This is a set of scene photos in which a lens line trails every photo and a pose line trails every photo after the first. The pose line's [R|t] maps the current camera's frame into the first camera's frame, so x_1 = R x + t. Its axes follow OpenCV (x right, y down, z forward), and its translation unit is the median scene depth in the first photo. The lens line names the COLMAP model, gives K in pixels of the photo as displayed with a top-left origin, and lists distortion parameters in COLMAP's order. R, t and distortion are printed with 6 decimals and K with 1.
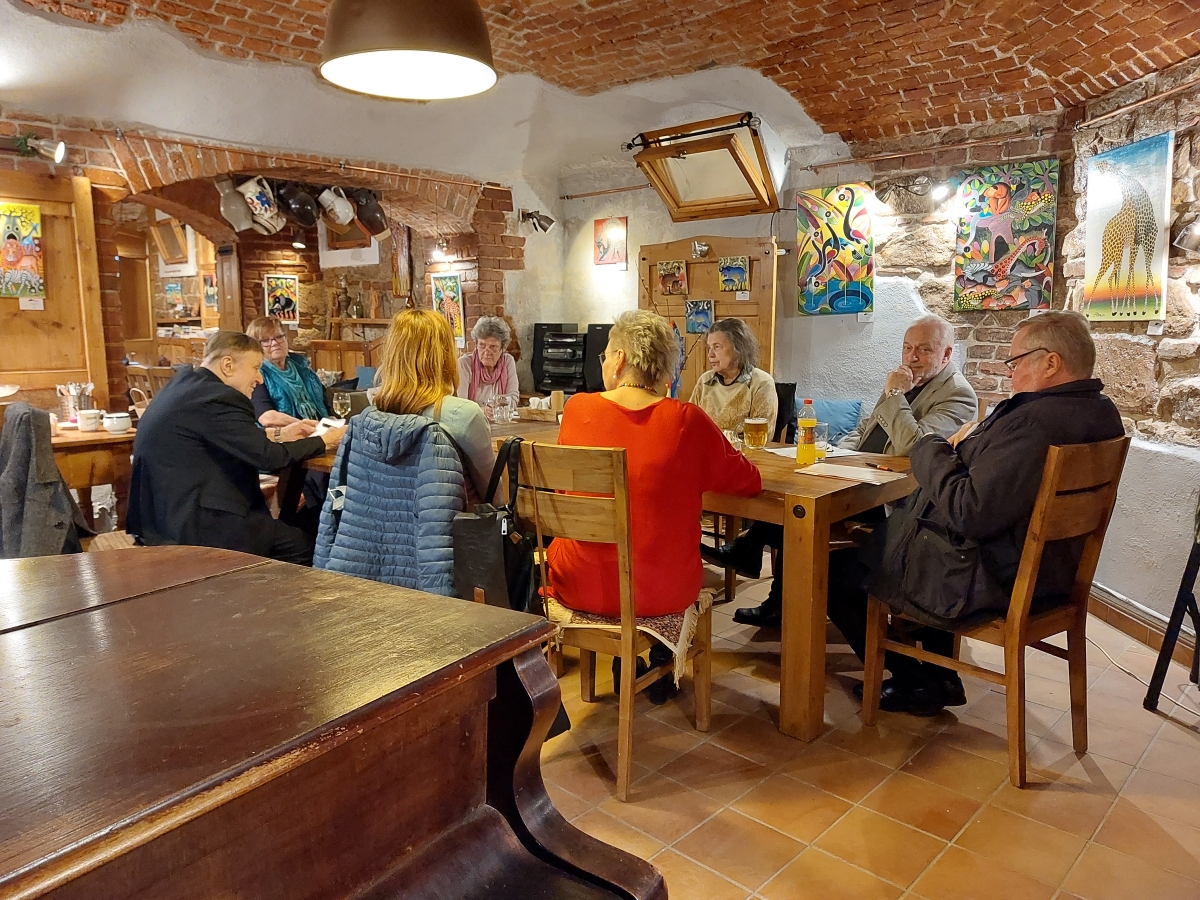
lens RADIAL K [[848.7, 0, 599.4], [0, 848.7, 448.2], [0, 0, 1]] dist [0.041490, 0.000460]
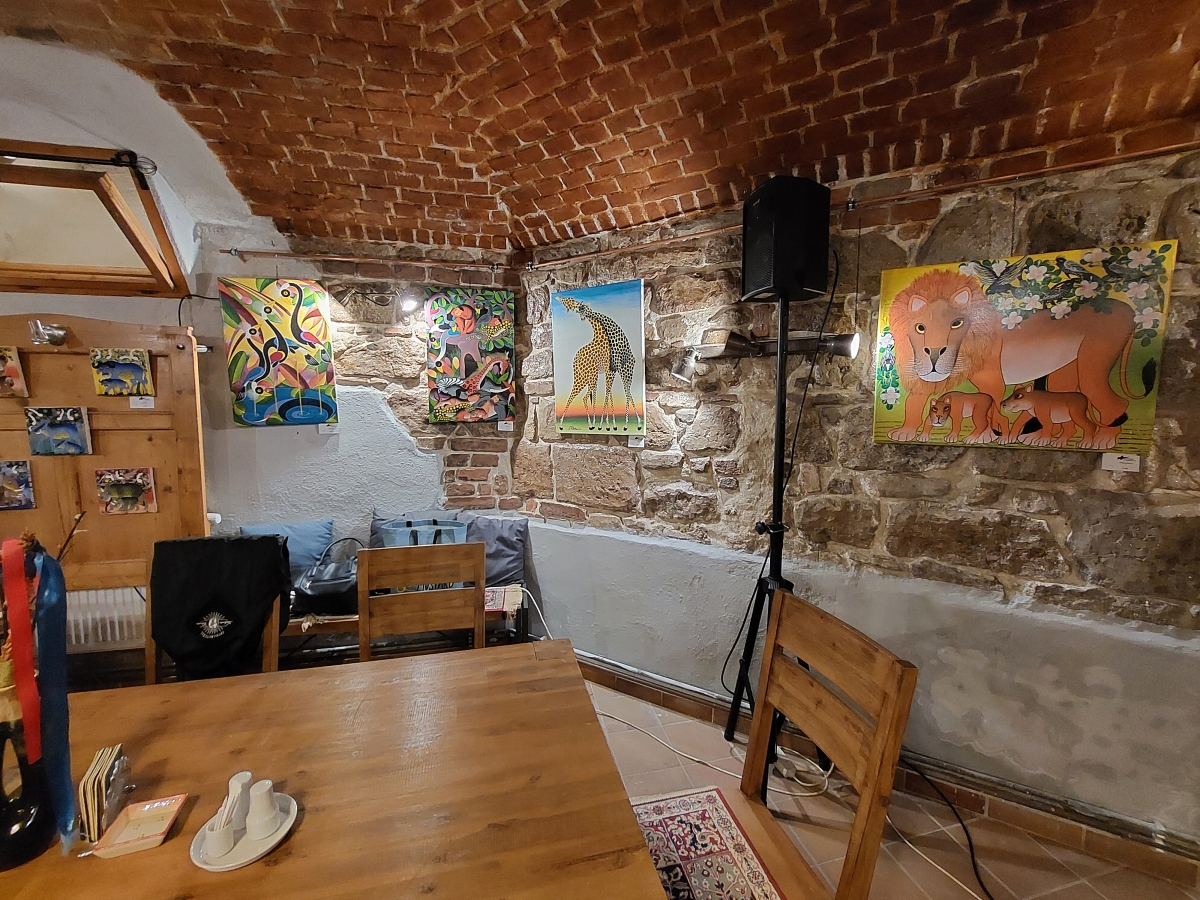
lens RADIAL K [[480.7, 0, 601.5], [0, 480.7, 449.1], [0, 0, 1]] dist [-0.012219, -0.000297]
pose [[0.548559, -0.068061, 0.833337, 0.049171], [0.123672, 0.992323, -0.000363, -0.106497], [-0.826915, 0.103259, 0.552765, 0.532031]]
